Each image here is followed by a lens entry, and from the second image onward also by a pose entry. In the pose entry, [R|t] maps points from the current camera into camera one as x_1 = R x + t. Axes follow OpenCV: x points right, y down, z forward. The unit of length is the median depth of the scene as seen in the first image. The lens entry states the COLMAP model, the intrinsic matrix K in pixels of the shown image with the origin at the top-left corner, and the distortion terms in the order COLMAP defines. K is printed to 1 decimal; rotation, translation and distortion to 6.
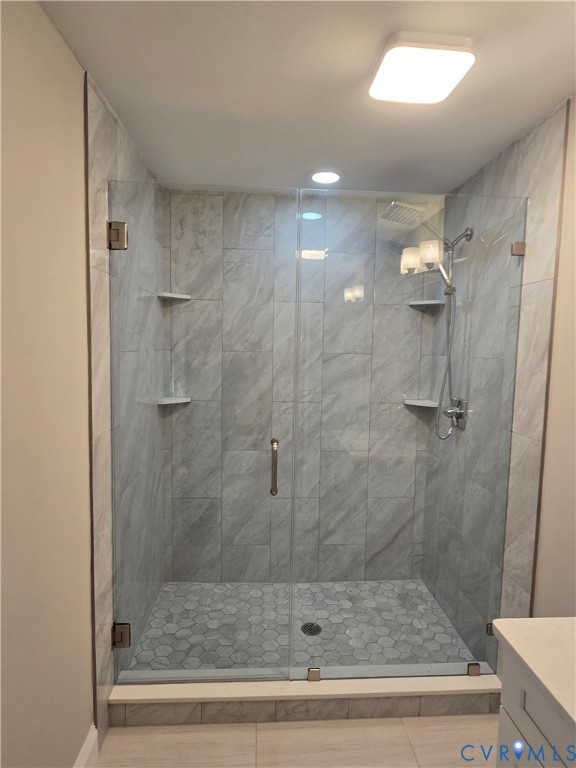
lens RADIAL K [[446.8, 0, 288.0], [0, 446.8, 384.0], [0, 0, 1]] dist [-0.007372, 0.000826]
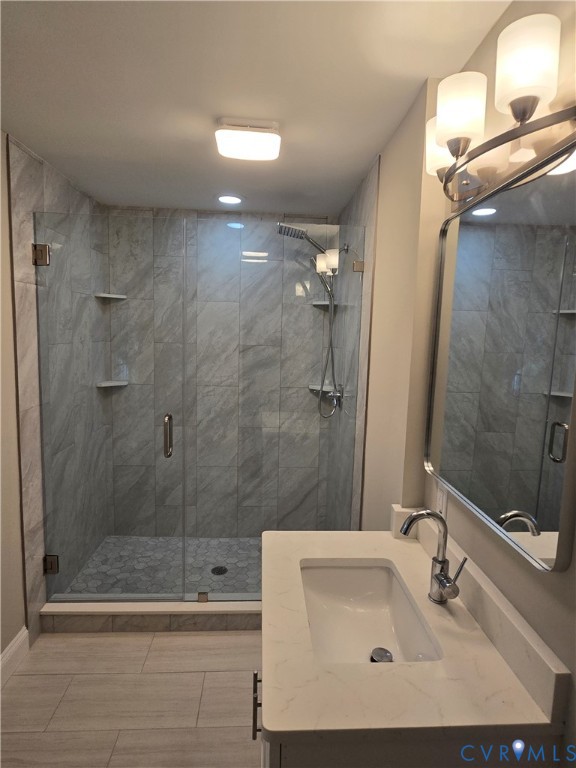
lens RADIAL K [[446.8, 0, 288.0], [0, 446.8, 384.0], [0, 0, 1]] dist [-0.007372, 0.000826]
pose [[0.999952, 0.009727, -0.001302, 0.216623], [-0.009680, 0.999434, 0.032227, -0.005316], [0.001615, -0.032213, 0.999480, -0.192184]]
